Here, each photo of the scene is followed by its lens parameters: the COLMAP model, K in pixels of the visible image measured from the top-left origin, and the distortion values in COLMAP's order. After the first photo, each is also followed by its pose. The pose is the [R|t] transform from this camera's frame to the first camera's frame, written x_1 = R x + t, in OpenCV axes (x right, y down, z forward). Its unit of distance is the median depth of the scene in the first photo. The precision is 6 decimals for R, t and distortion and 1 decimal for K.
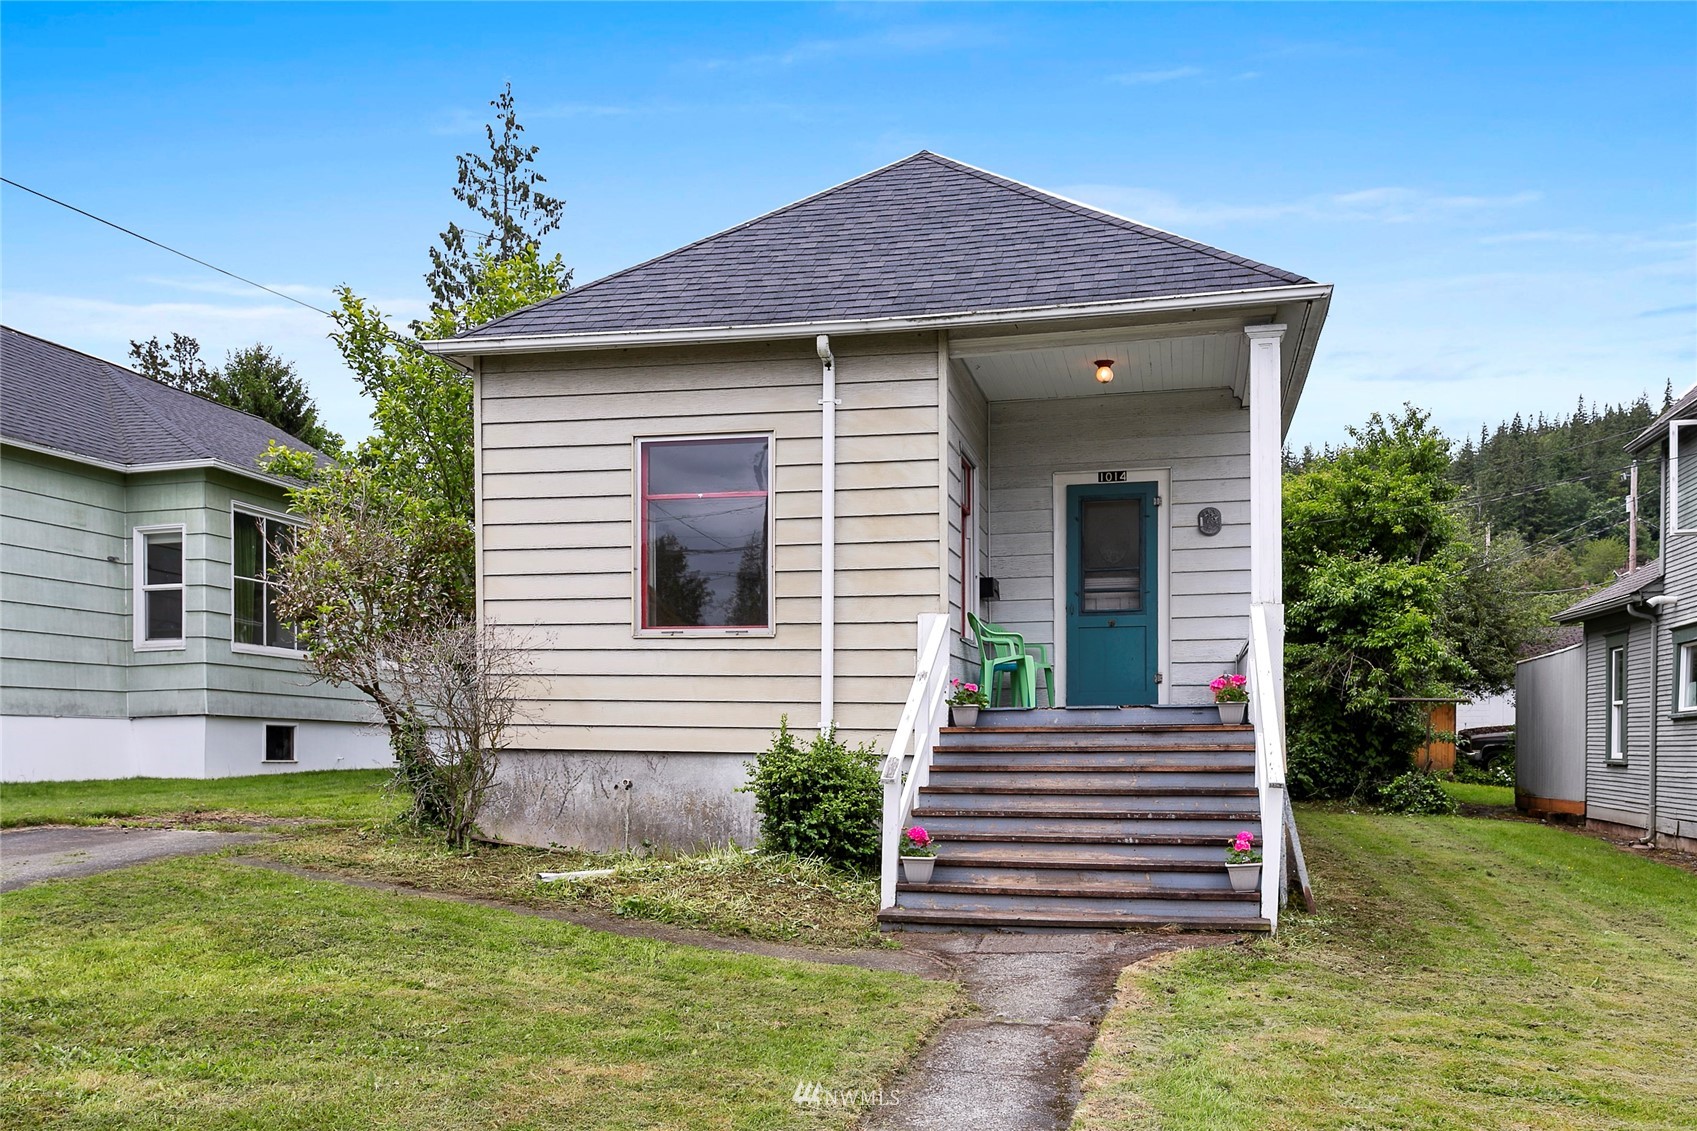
lens RADIAL K [[1472.7, 0, 845.6], [0, 1472.7, 737.9], [0, 0, 1]] dist [0.003412, 0.018787]
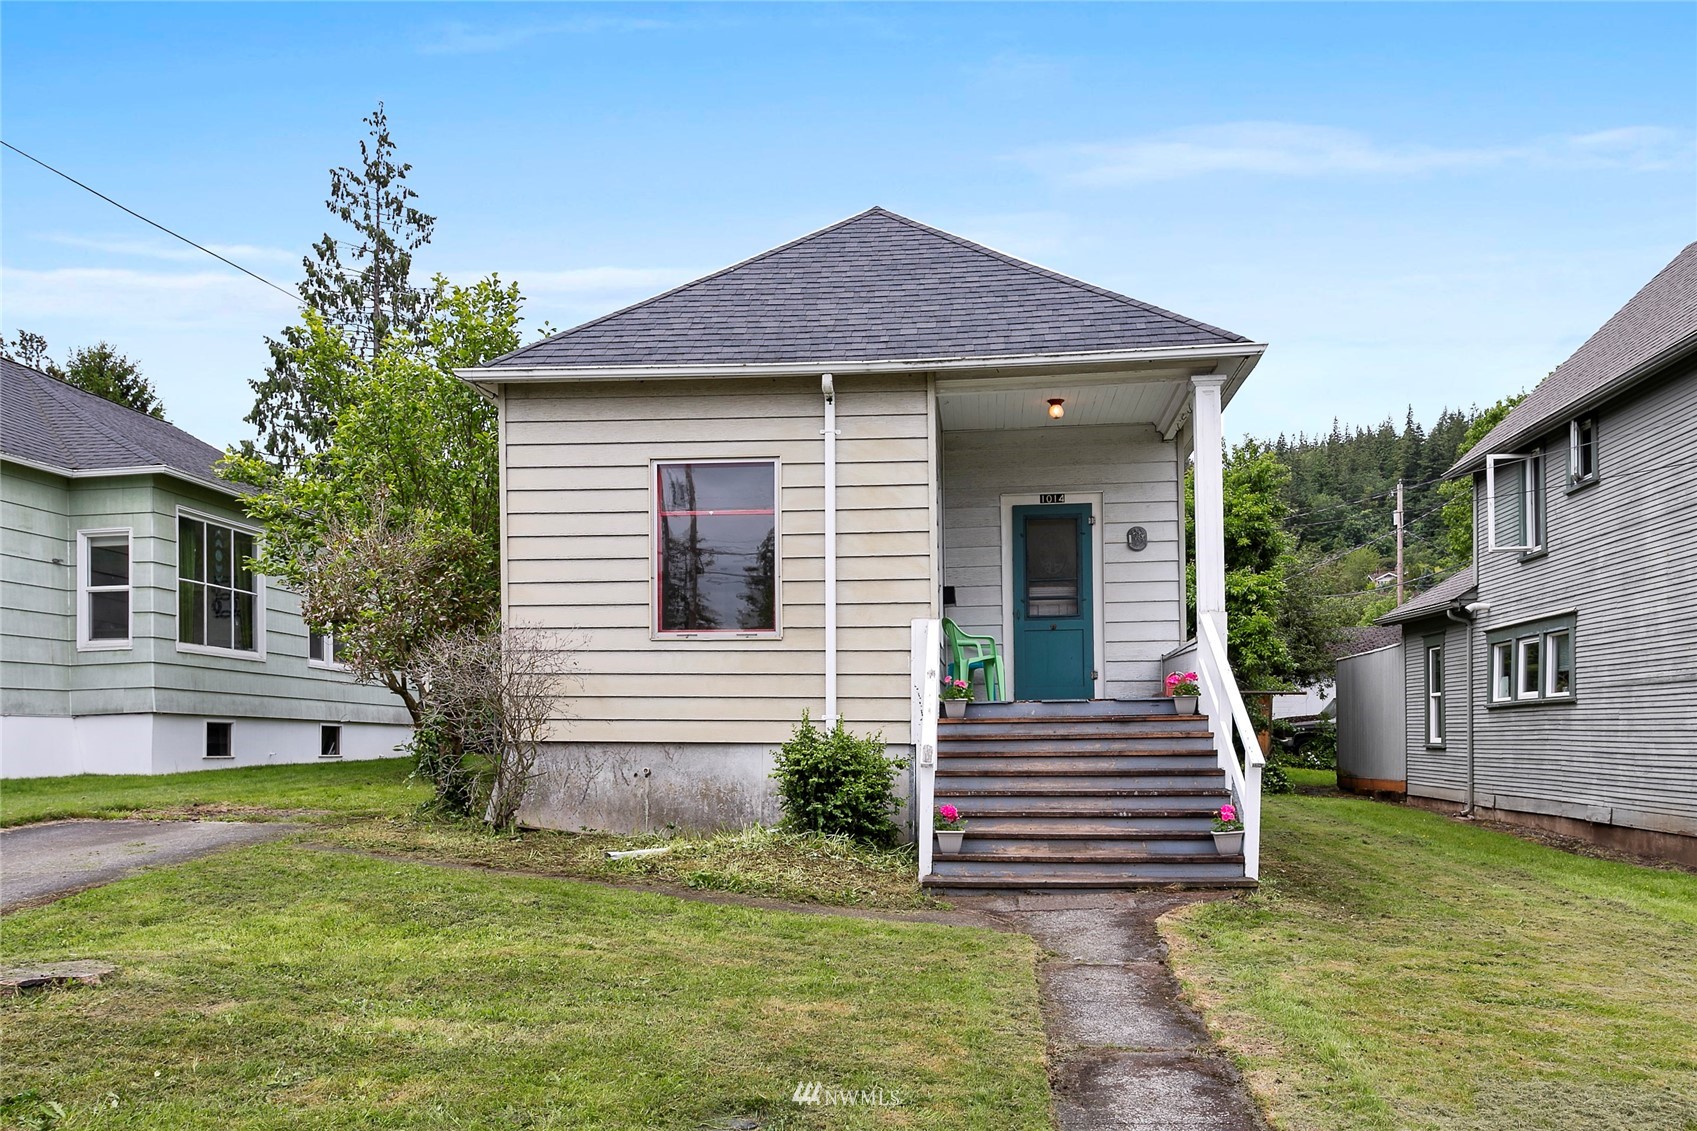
lens RADIAL K [[1406.5, 0, 847.0], [0, 1406.5, 696.7], [0, 0, 1]] dist [0.011732, 0.013051]
pose [[0.992089, -0.004954, 0.125438, -0.130259], [0.007988, 0.999687, -0.023696, 0.000770], [-0.125281, 0.024511, 0.991818, -0.066275]]
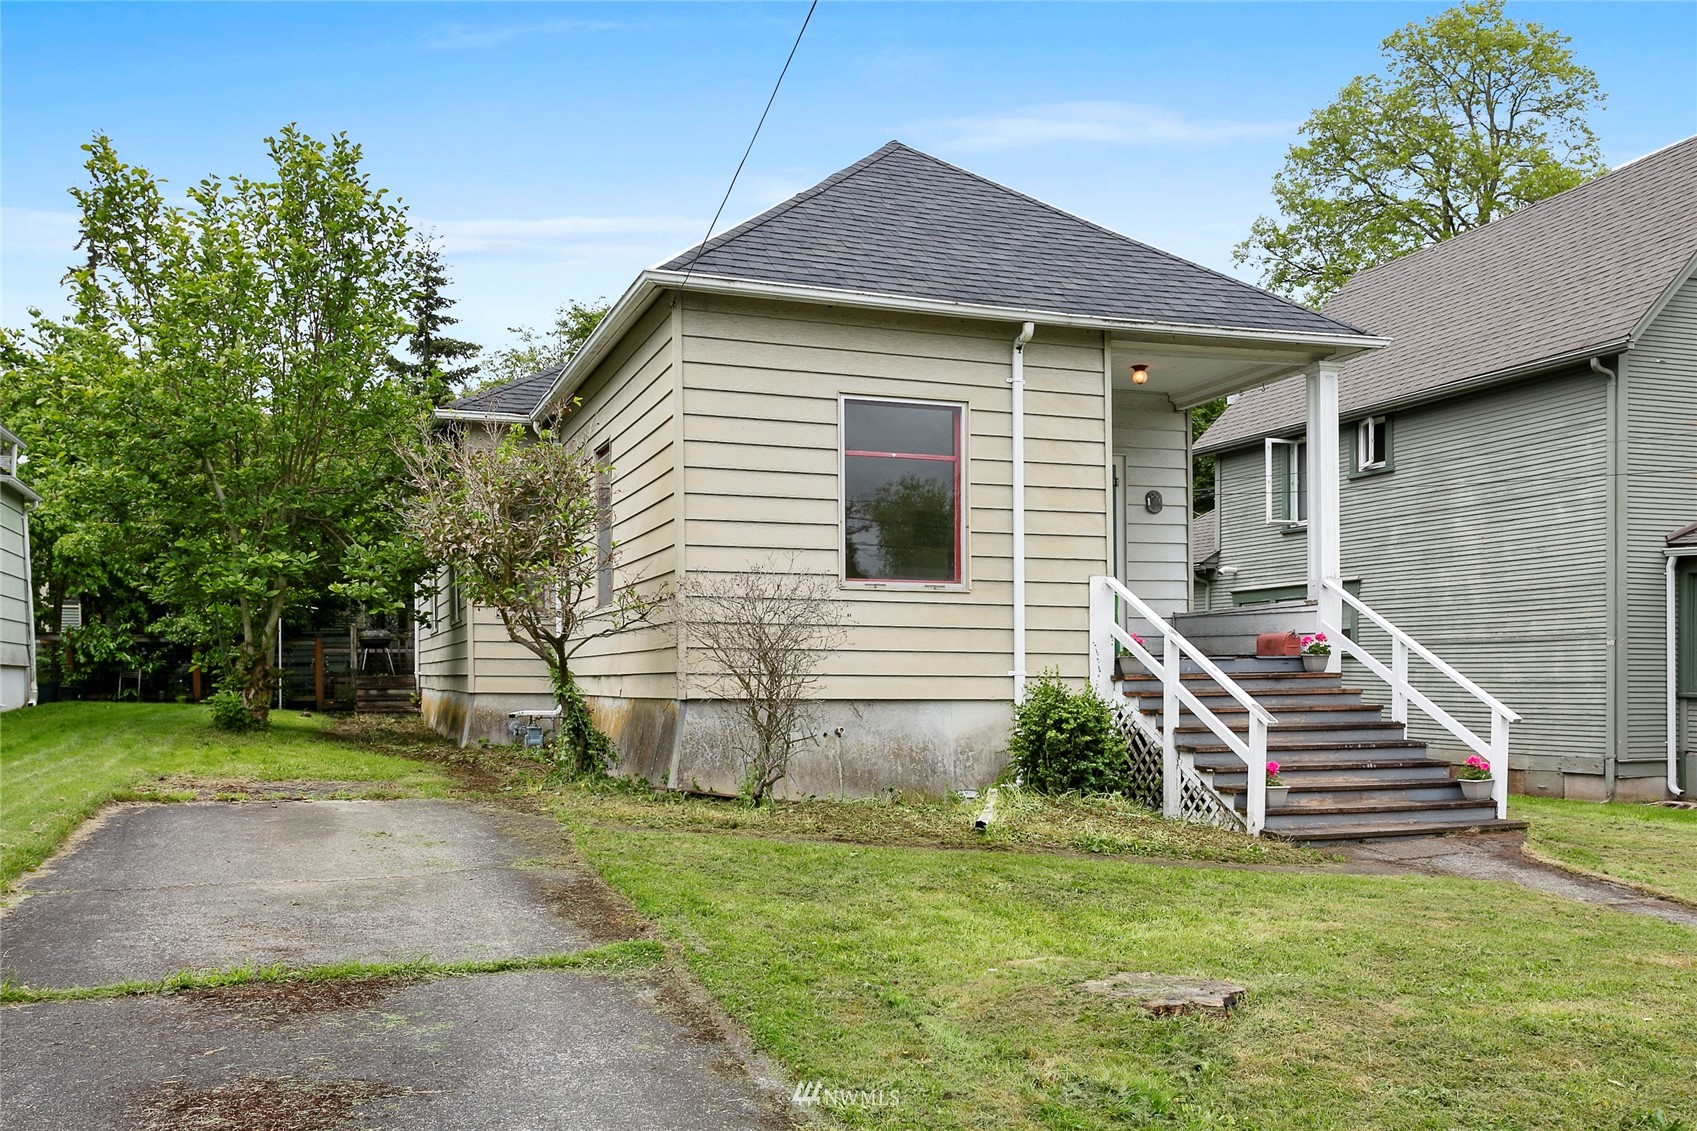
lens RADIAL K [[1442.2, 0, 853.6], [0, 1442.2, 669.0], [0, 0, 1]] dist [0.010745, 0.001650]
pose [[0.840467, -0.003990, 0.541847, -0.678384], [0.002782, 0.999991, 0.003049, -0.015236], [-0.541855, -0.001055, 0.840471, 0.150242]]
